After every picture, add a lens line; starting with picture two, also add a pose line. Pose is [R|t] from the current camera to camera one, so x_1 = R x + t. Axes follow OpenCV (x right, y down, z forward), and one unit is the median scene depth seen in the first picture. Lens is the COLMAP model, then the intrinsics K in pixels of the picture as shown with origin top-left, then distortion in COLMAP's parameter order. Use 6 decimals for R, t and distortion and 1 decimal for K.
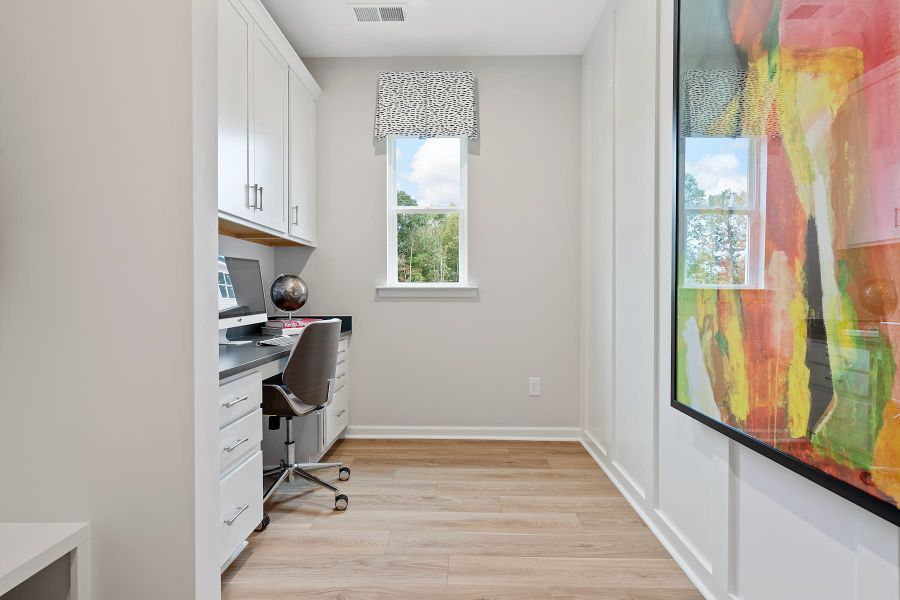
lens RADIAL K [[446.9, 0, 455.2], [0, 446.9, 297.5], [0, 0, 1]] dist [0.006960, 0.001671]
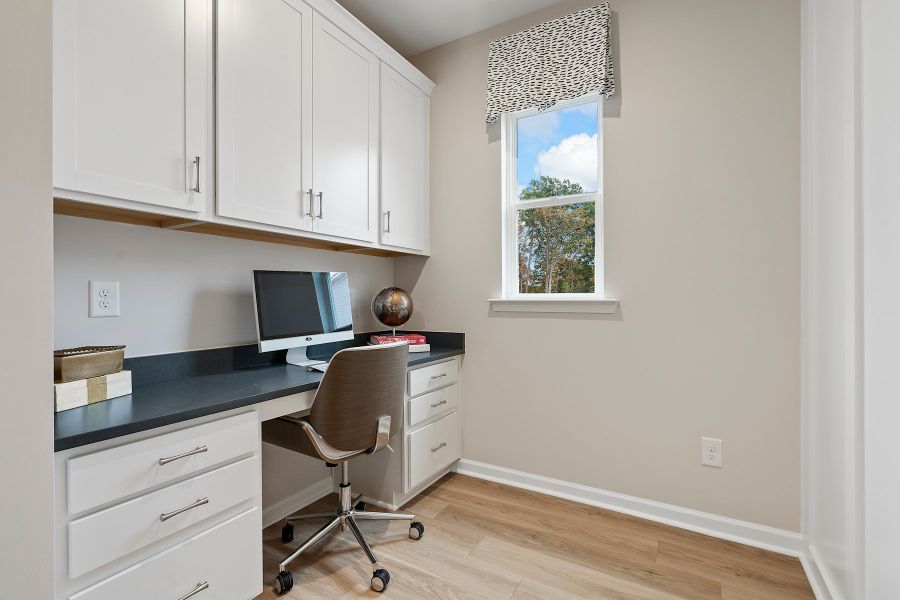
lens RADIAL K [[413.0, 0, 453.5], [0, 413.0, 298.3], [0, 0, 1]] dist [0.001019, 0.000097]
pose [[0.874225, -0.001356, -0.485519, 0.164854], [-0.001096, 0.999988, -0.004765, -0.025524], [0.485520, 0.004698, 0.874213, 0.336557]]
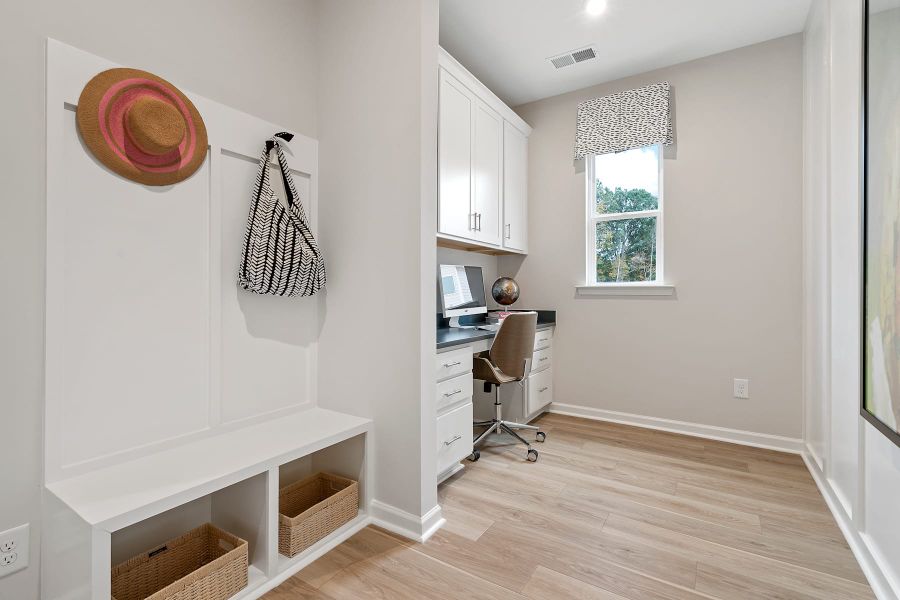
lens RADIAL K [[413.0, 0, 454.9], [0, 413.0, 291.2], [0, 0, 1]] dist [0.001019, 0.000097]
pose [[0.854684, 0.000364, -0.519149, 0.131518], [-0.005652, 0.999947, -0.008605, 0.001017], [0.519118, 0.010289, 0.854641, -0.098352]]
